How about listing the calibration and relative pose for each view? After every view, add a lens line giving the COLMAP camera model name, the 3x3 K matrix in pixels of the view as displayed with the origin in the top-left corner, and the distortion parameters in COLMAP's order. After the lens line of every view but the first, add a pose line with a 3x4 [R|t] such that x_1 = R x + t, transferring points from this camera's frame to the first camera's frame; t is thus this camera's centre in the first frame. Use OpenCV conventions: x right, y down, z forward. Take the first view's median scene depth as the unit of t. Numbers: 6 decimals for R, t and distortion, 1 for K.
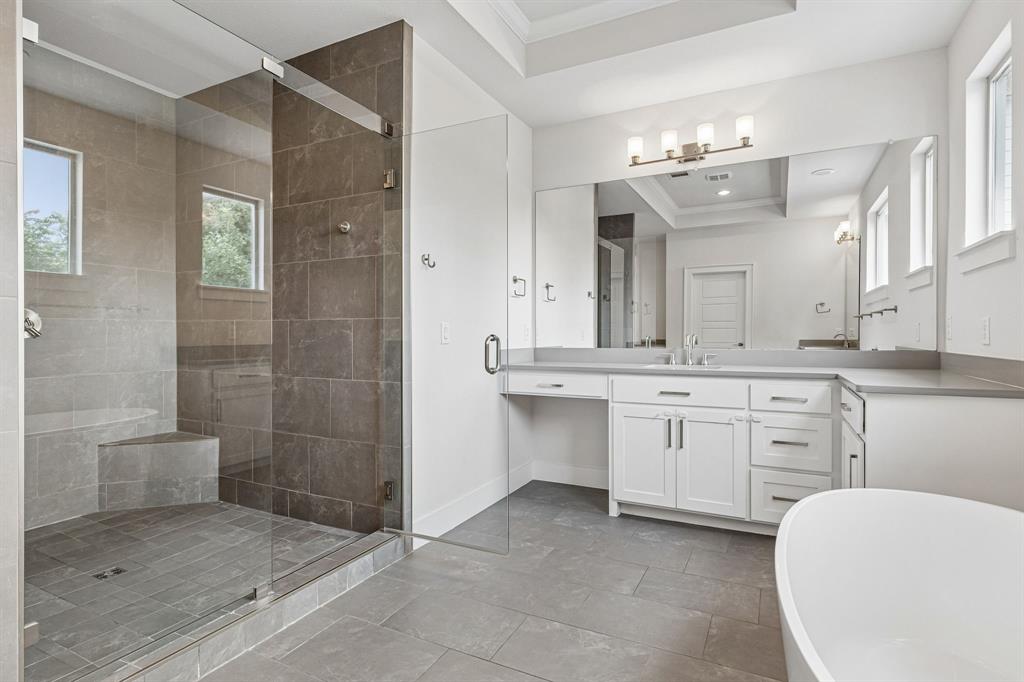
lens RADIAL K [[520.8, 0, 512.8], [0, 520.8, 333.9], [0, 0, 1]] dist [0.002579, -0.000548]
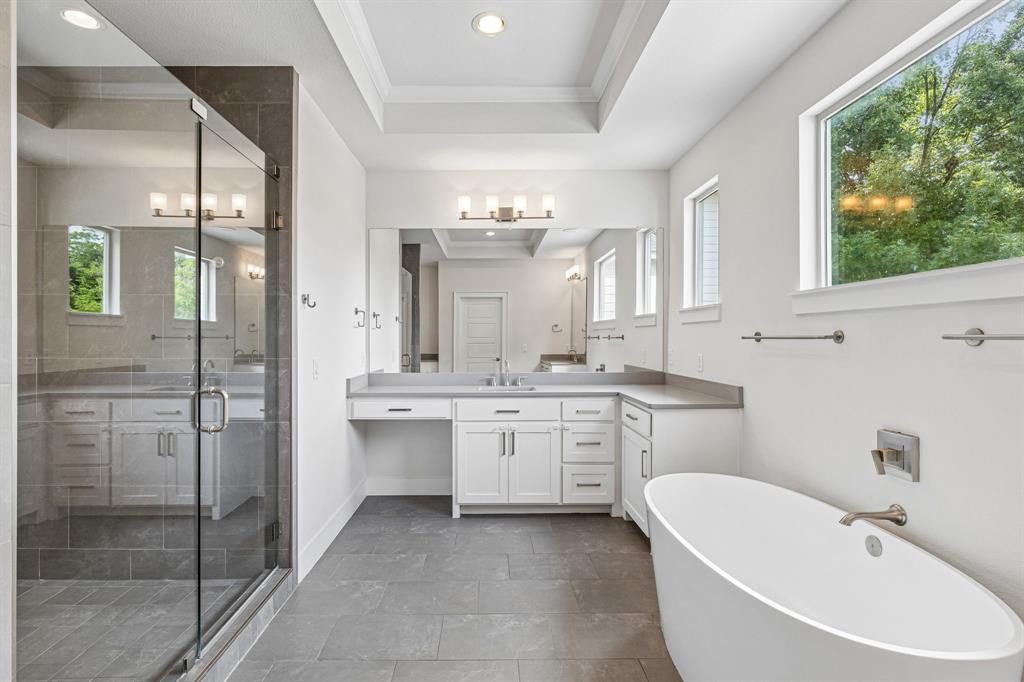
lens RADIAL K [[469.6, 0, 521.5], [0, 469.6, 346.8], [0, 0, 1]] dist [0.009303, -0.001471]
pose [[0.890726, 0.001438, 0.454539, -0.162384], [-0.000915, 0.999999, -0.001370, -0.037328], [-0.454541, 0.000805, 0.890726, -0.018968]]
